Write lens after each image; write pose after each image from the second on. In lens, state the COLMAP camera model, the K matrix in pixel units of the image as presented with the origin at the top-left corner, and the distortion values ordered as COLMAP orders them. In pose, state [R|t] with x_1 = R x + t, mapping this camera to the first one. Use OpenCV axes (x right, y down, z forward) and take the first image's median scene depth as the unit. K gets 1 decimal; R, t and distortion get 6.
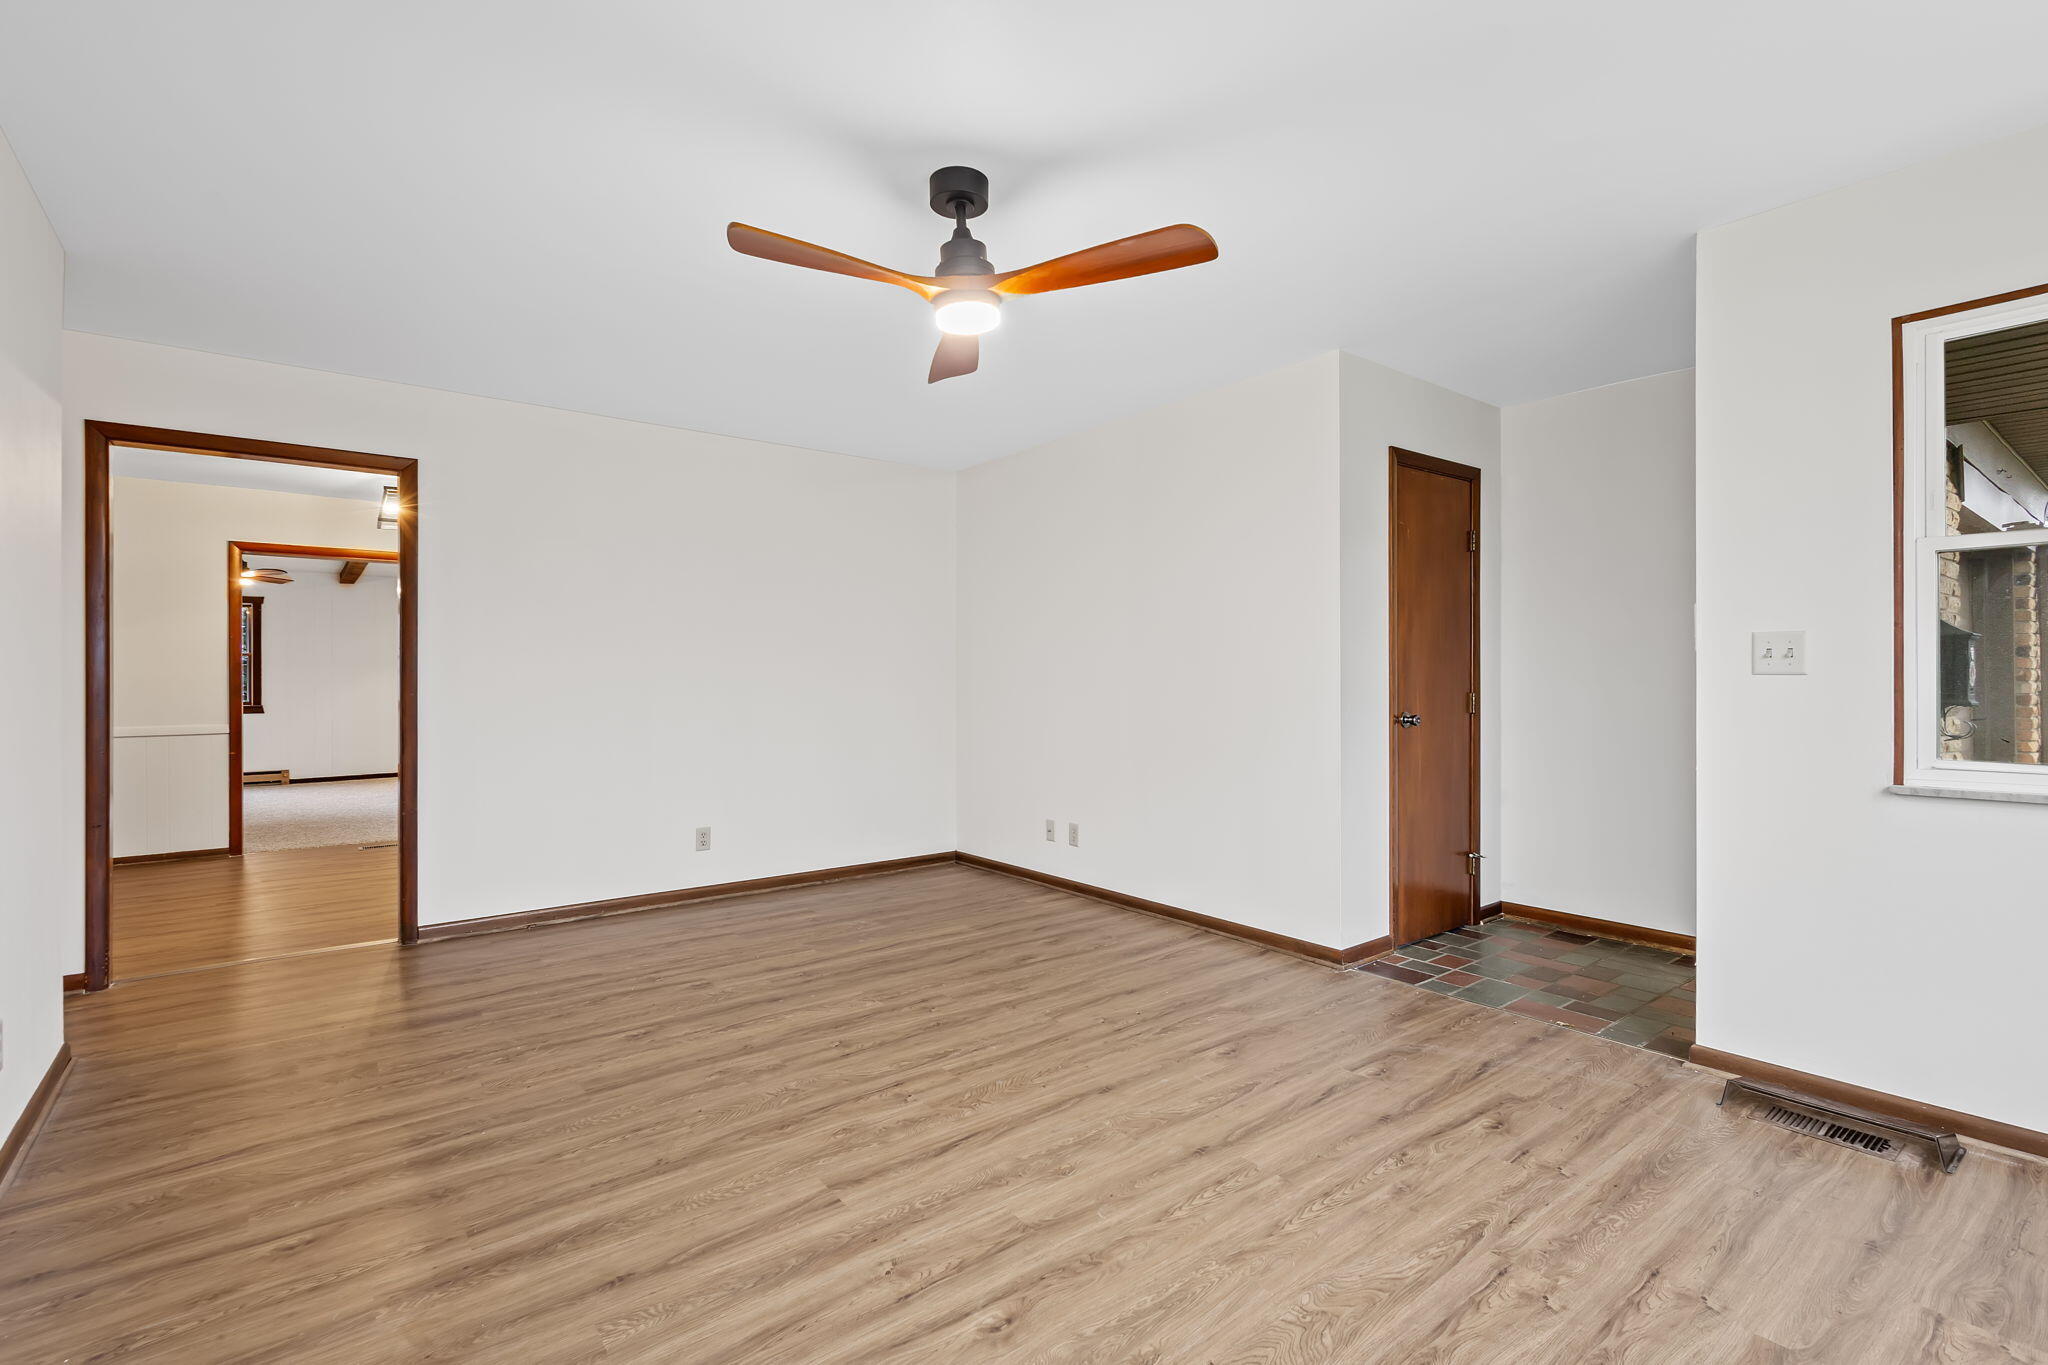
lens RADIAL K [[962.1, 0, 1019.6], [0, 962.1, 678.6], [0, 0, 1]] dist [-0.000686, -0.000223]
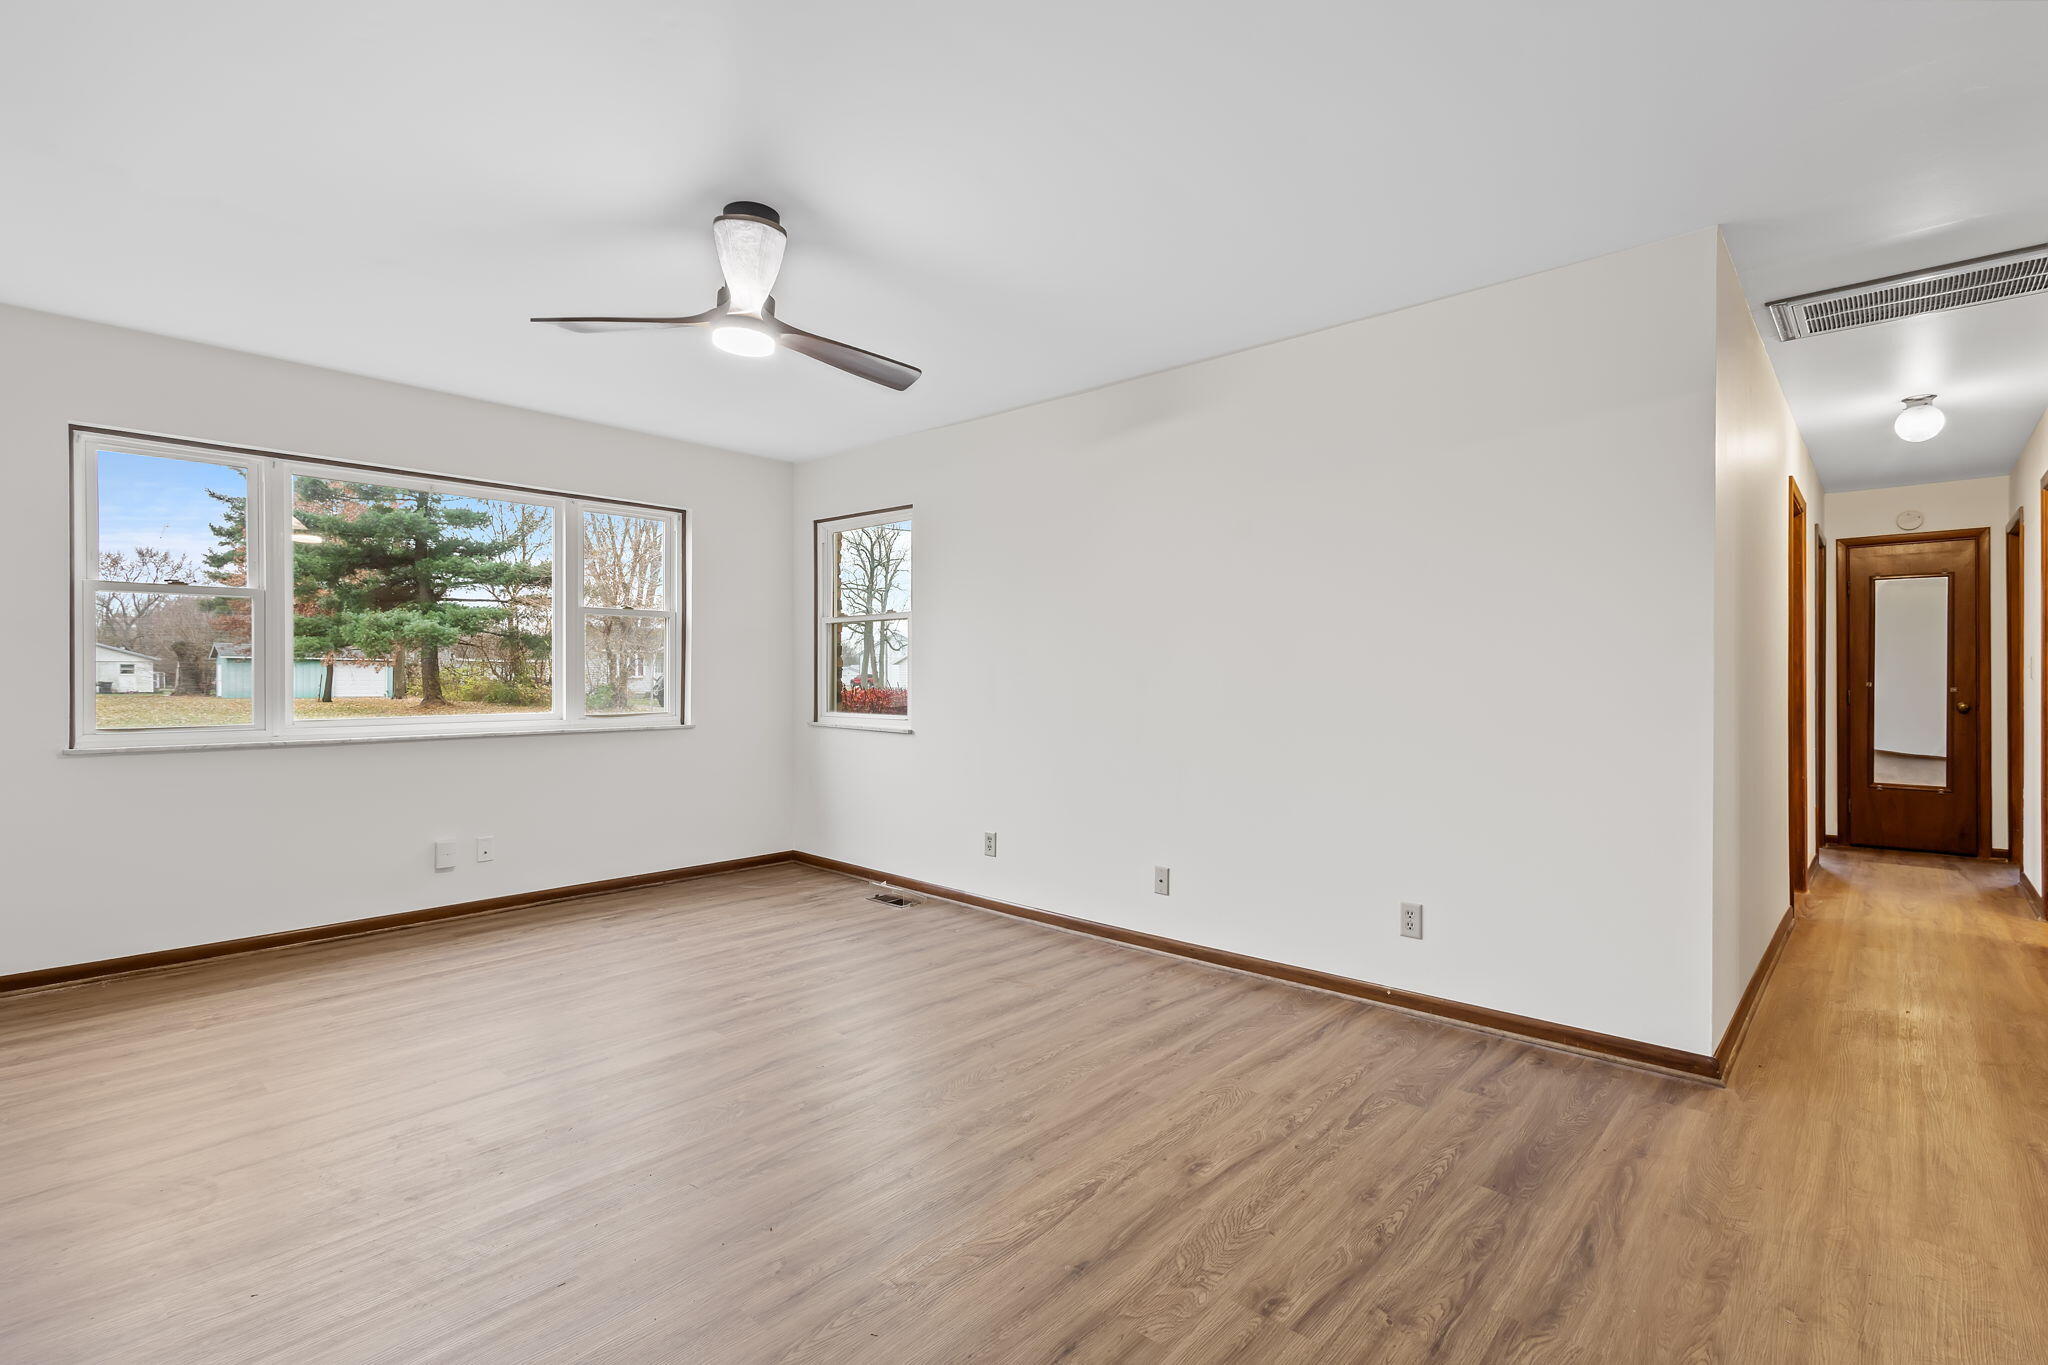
lens RADIAL K [[962.1, 0, 1019.6], [0, 962.1, 678.6], [0, 0, 1]] dist [-0.000686, -0.000223]
pose [[-0.986949, -0.002533, -0.161010, -0.169428], [-0.002280, 0.999996, -0.001755, 0.005718], [0.161014, -0.001365, -0.986951, 1.938914]]
